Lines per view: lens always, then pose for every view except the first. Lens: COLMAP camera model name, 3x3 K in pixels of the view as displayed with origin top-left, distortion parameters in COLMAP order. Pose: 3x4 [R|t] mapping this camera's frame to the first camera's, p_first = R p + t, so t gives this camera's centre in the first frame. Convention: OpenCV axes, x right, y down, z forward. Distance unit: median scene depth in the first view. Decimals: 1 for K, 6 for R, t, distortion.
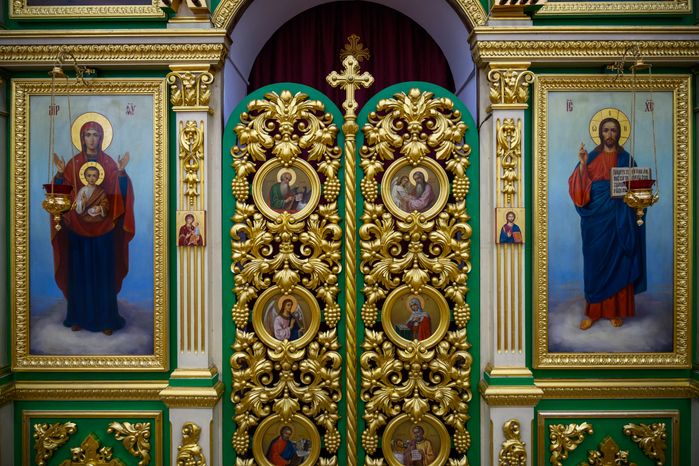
lens RADIAL K [[456.3, 0, 350.2], [0, 456.3, 232.9], [0, 0, 1]] dist [-0.006913, 0.000693]
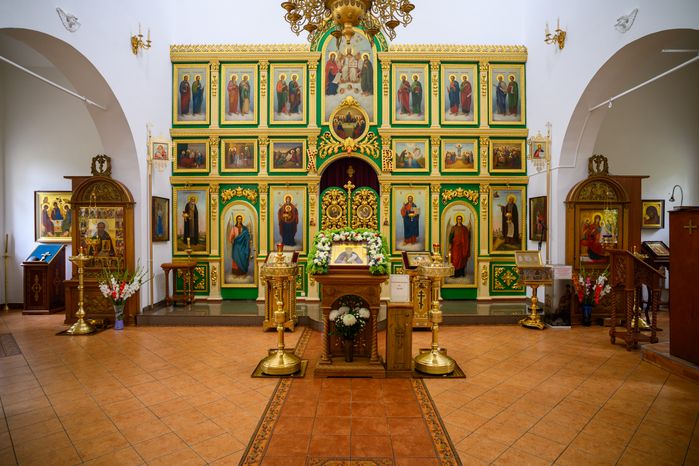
lens RADIAL K [[415.3, 0, 350.0], [0, 415.3, 233.0], [0, 0, 1]] dist [-0.057894, 0.042331]
pose [[0.999979, 0.003624, 0.005348, -0.013935], [-0.003656, 0.999976, 0.005850, 0.074119], [-0.005327, -0.005870, 0.999969, -2.864995]]
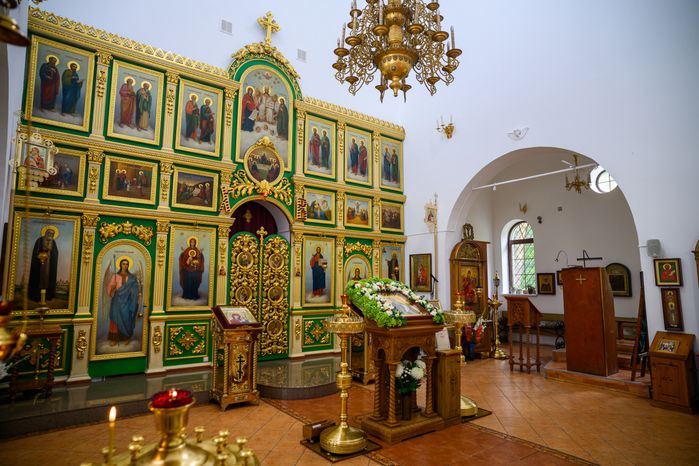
lens RADIAL K [[415.3, 0, 349.8], [0, 415.3, 235.9], [0, 0, 1]] dist [-0.057894, 0.042331]
pose [[0.794328, 0.079335, 0.602287, -1.516254], [-0.005276, 0.992299, -0.123750, 0.119818], [-0.607466, 0.095121, 0.788630, -2.205976]]
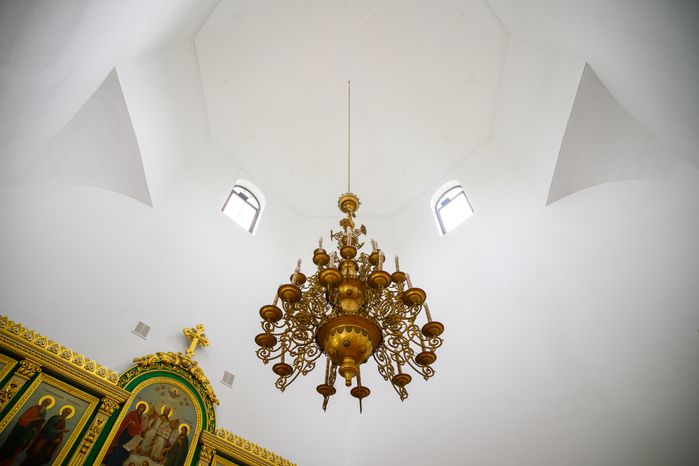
lens RADIAL K [[415.3, 0, 349.6], [0, 415.3, 236.2], [0, 0, 1]] dist [-0.057894, 0.042331]
pose [[0.702891, 0.598900, 0.383749, -0.855791], [0.001072, 0.538613, -0.842552, -0.010689], [-0.711297, 0.592634, 0.377944, -1.484423]]
